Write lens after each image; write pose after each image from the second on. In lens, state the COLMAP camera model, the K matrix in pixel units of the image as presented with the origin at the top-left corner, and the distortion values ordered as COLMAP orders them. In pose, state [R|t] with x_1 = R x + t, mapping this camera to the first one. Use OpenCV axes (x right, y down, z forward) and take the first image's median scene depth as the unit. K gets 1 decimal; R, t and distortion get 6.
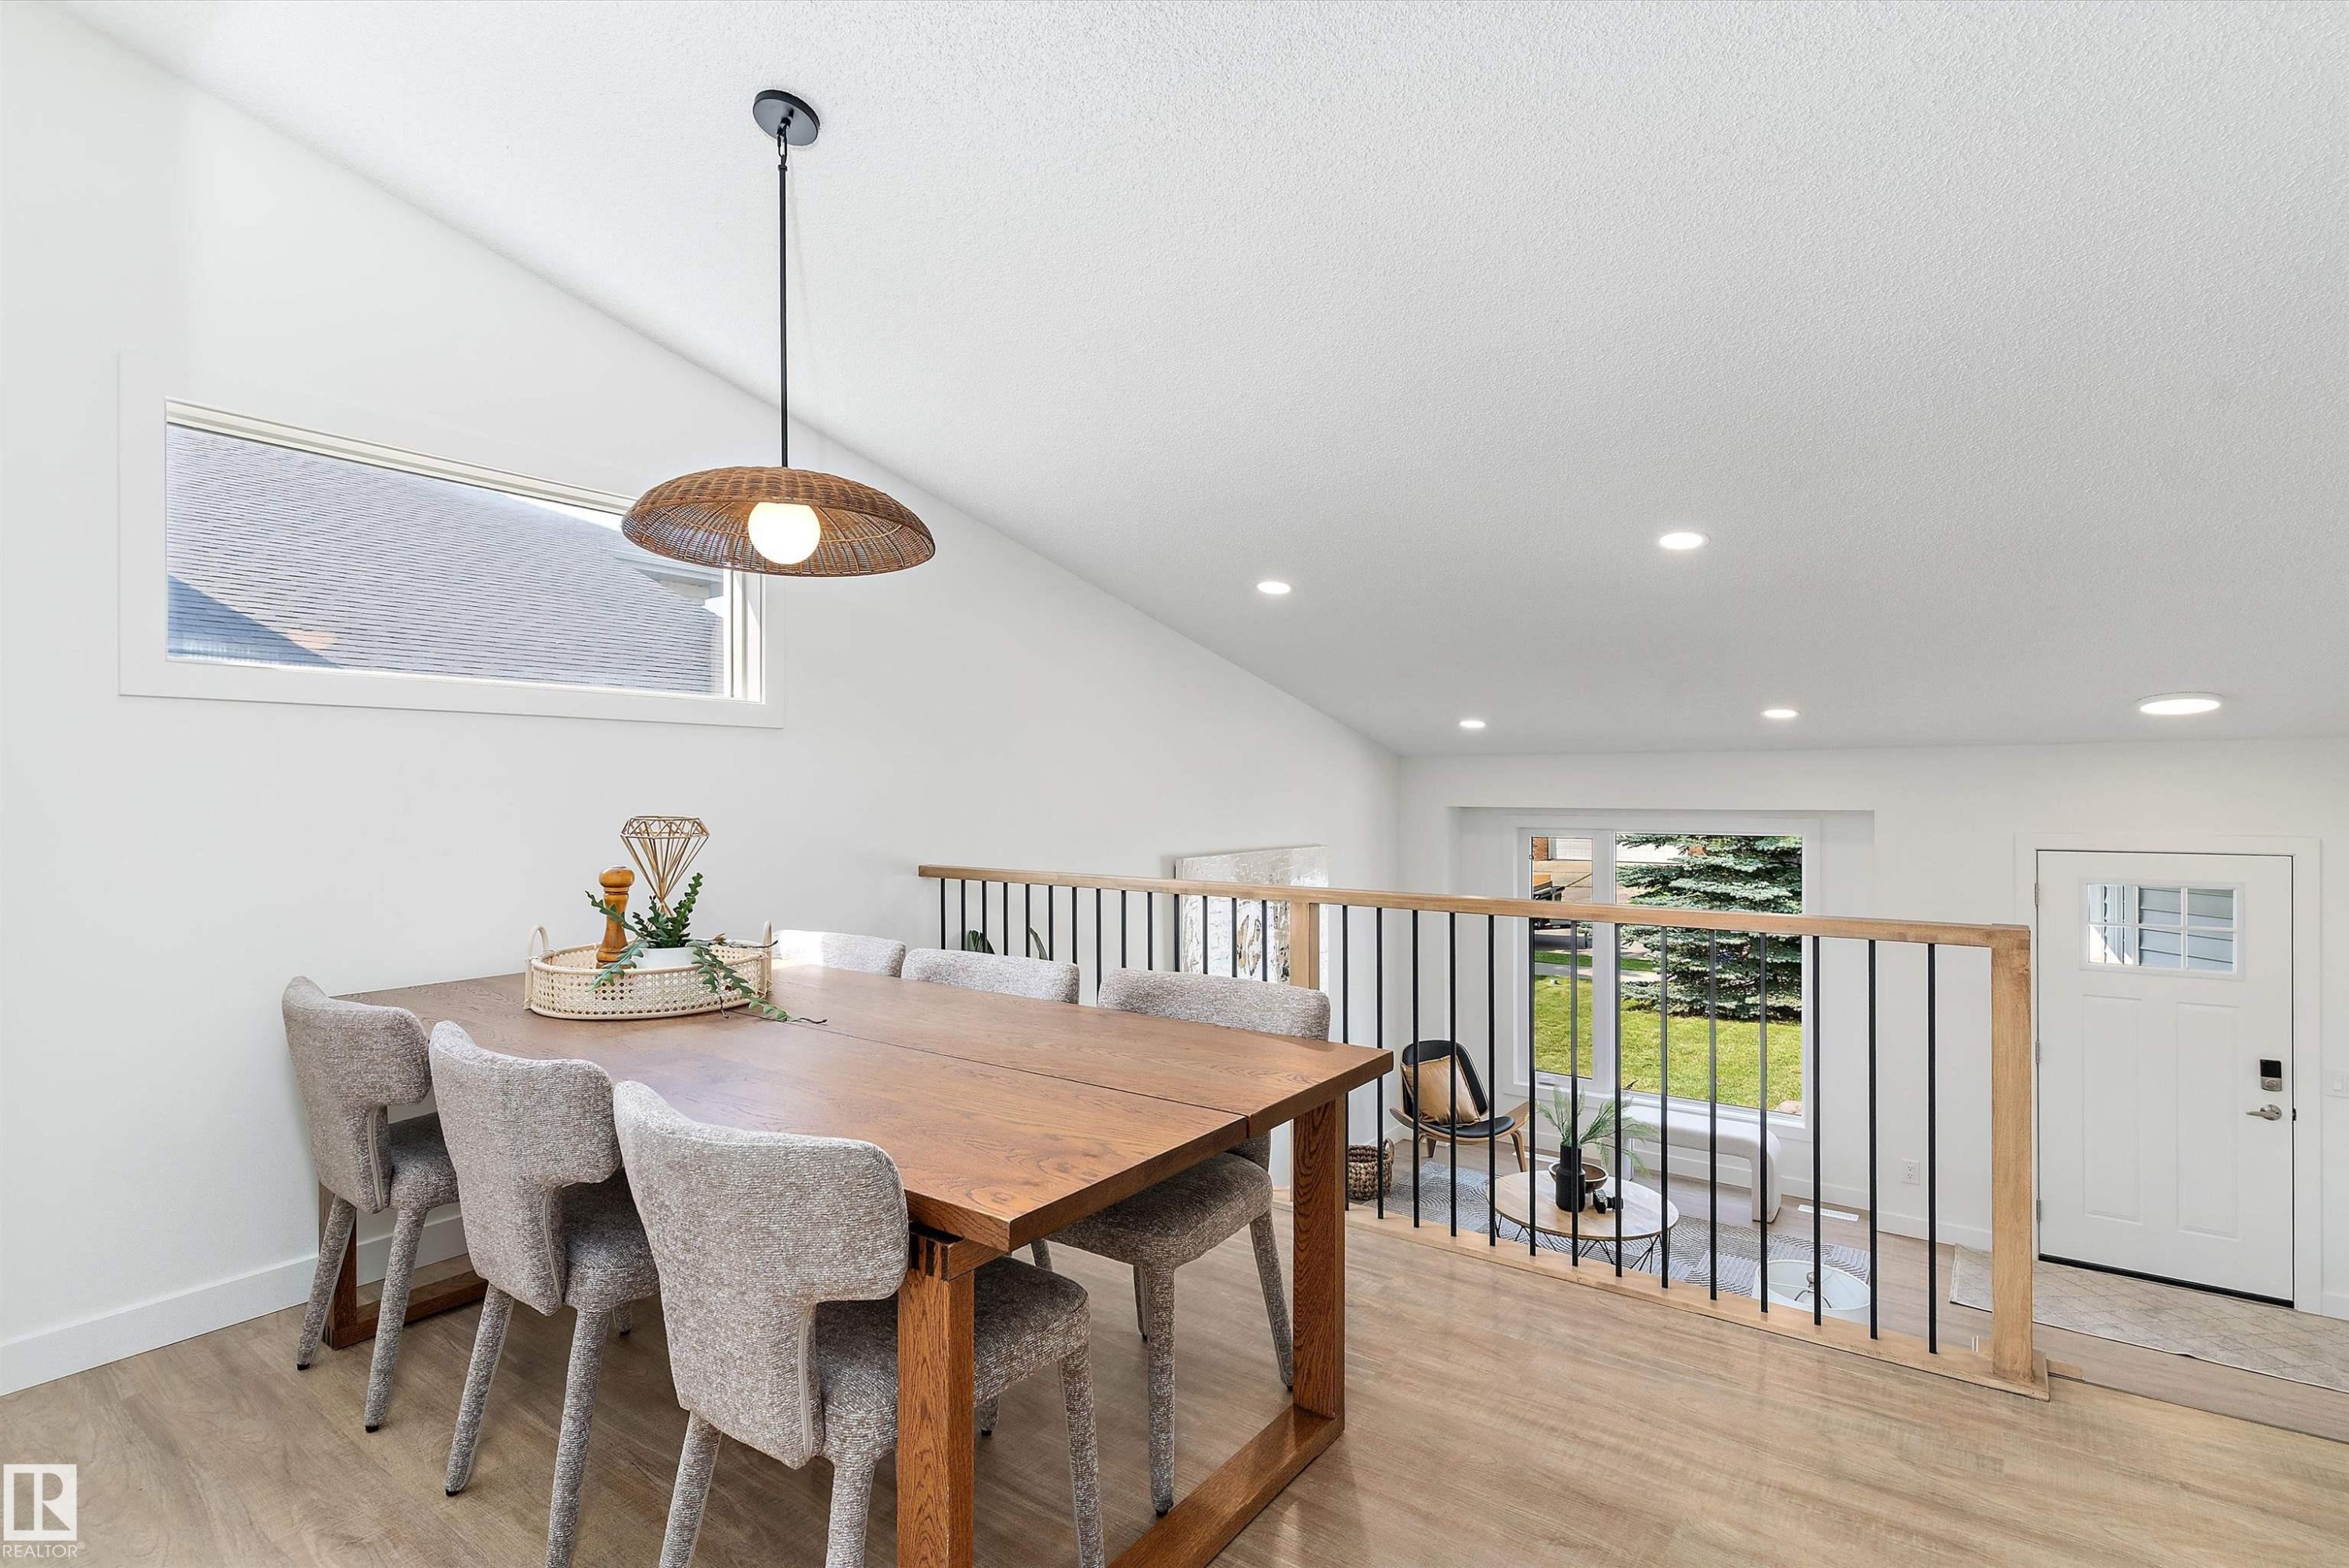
lens RADIAL K [[1132.8, 0, 1175.9], [0, 1132.8, 788.9], [0, 0, 1]] dist [0.001689, 0.000361]
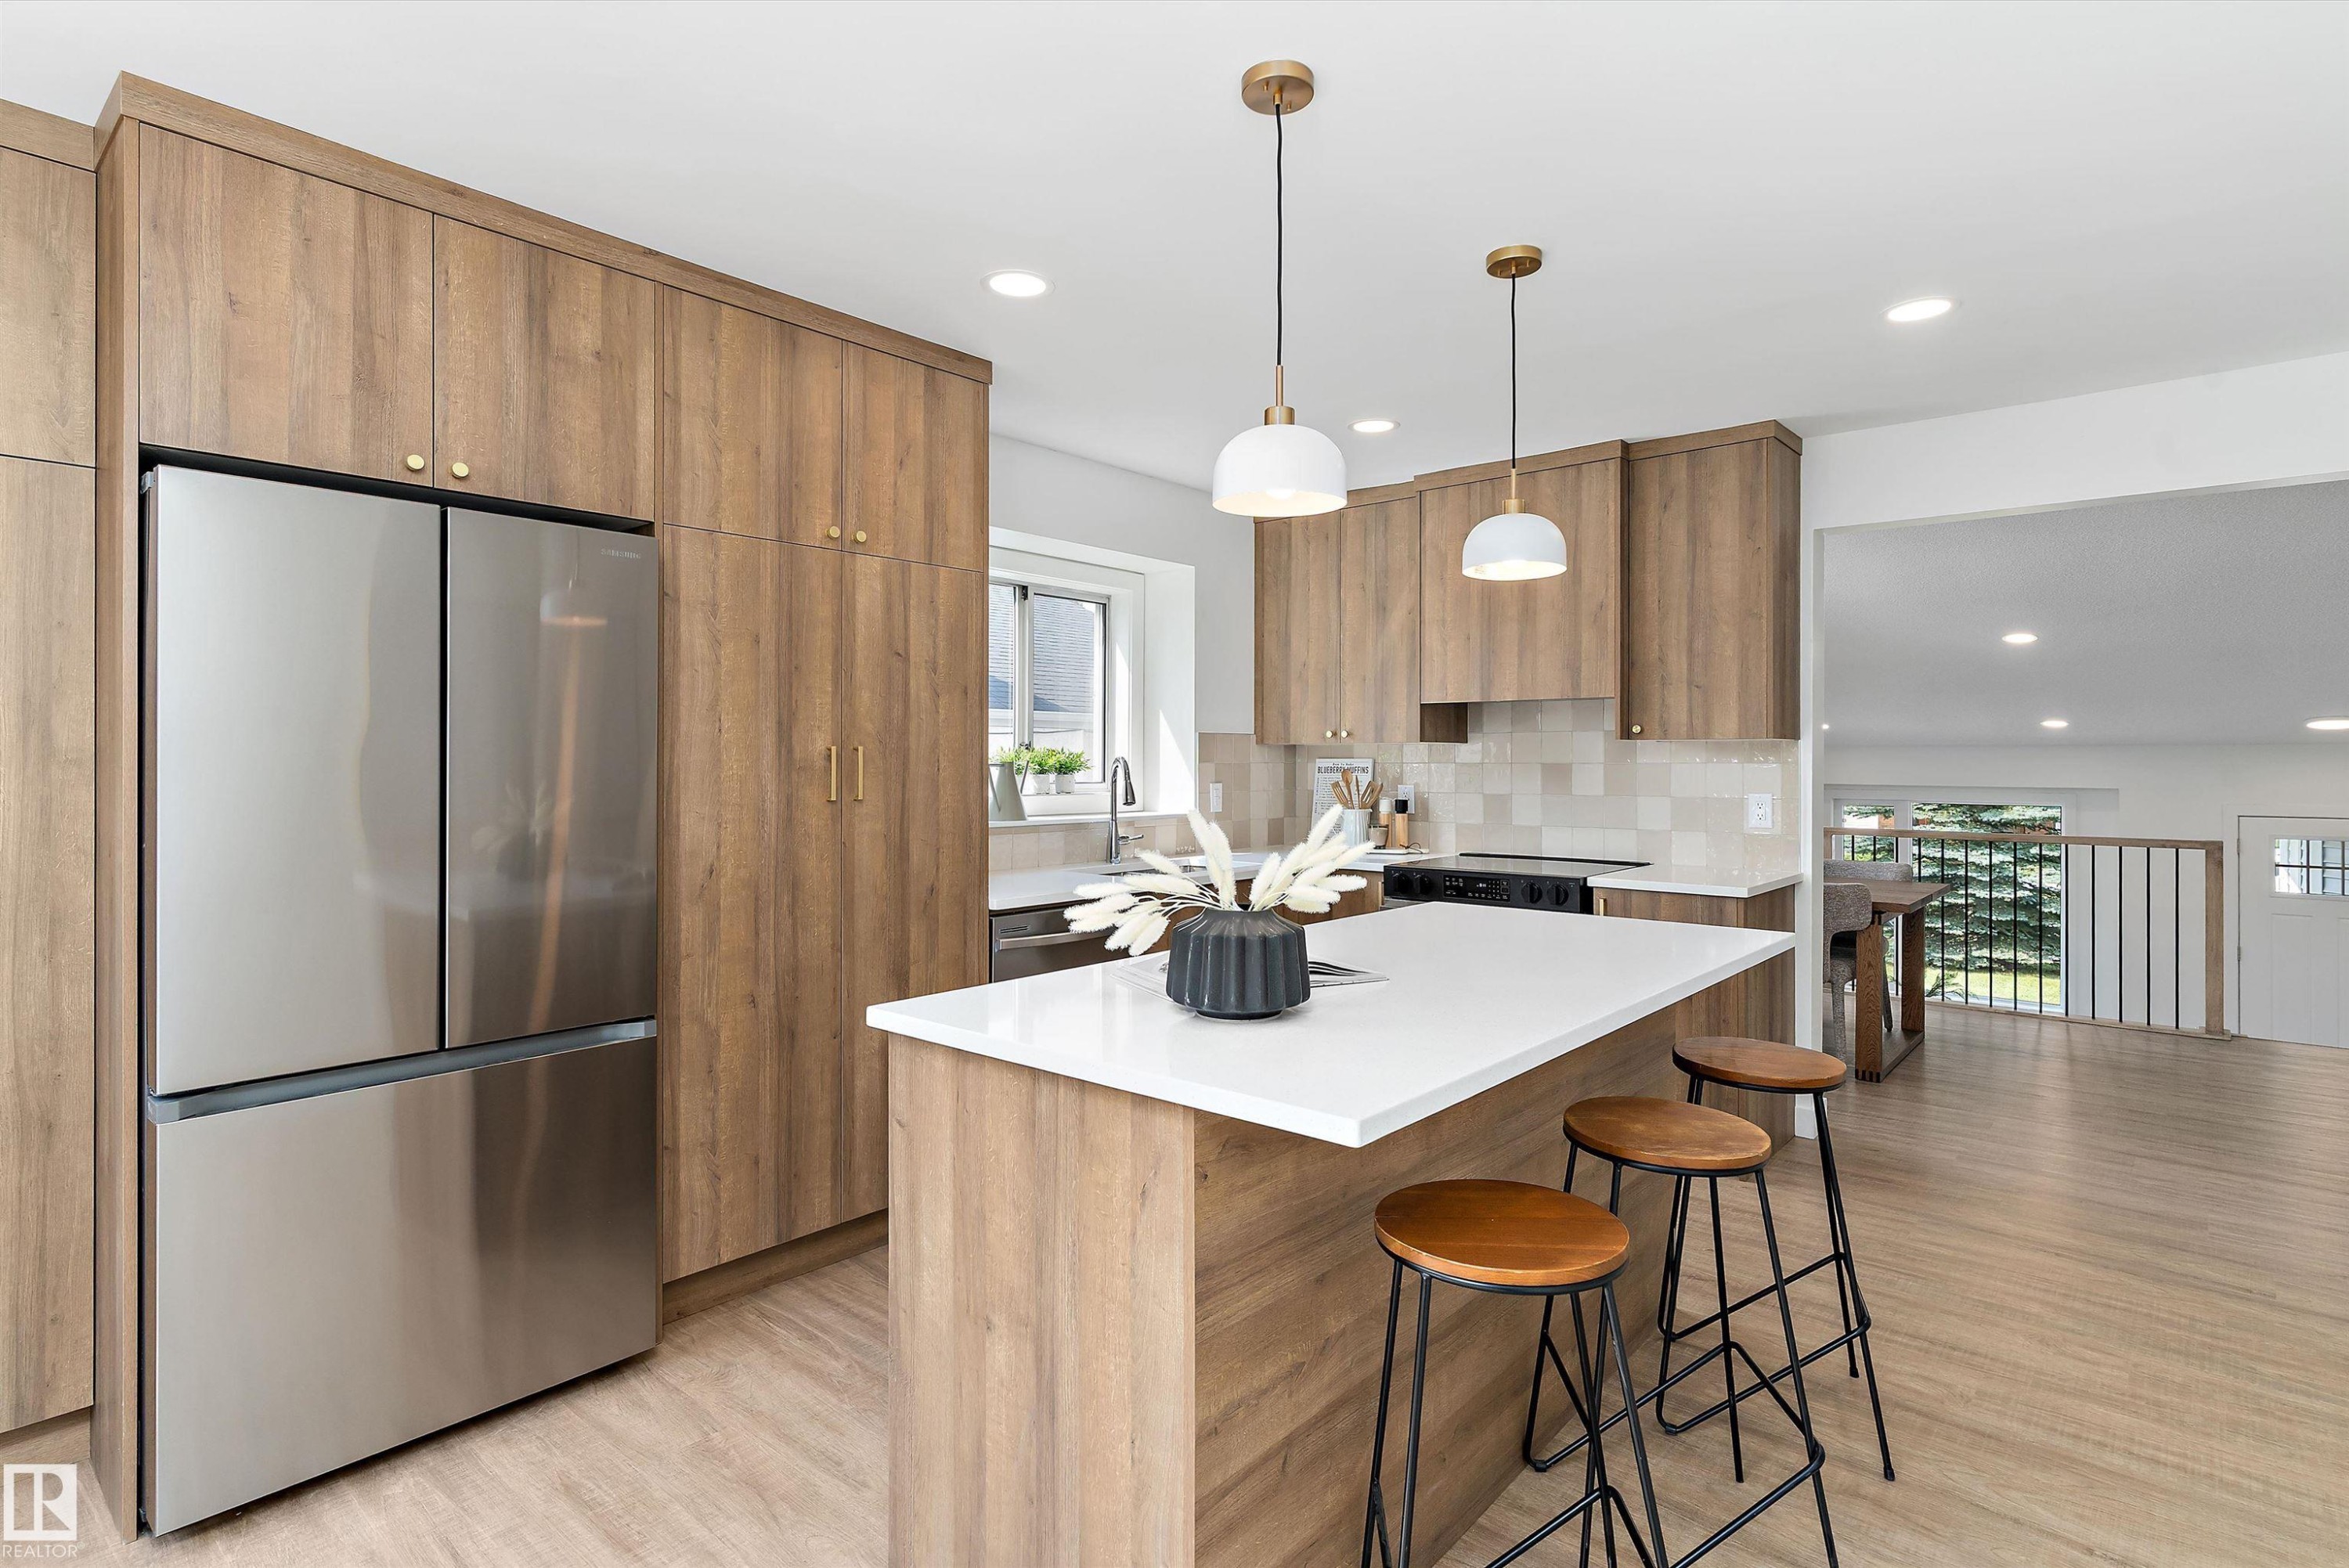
lens RADIAL K [[1182.4, 0, 1182.6], [0, 1182.4, 755.7], [0, 0, 1]] dist [0.002263, 0.000199]
pose [[0.996021, 0.003475, -0.089054, -0.654911], [-0.003601, 0.999993, -0.001248, -0.024170], [0.089049, 0.001563, 0.996026, -0.912239]]
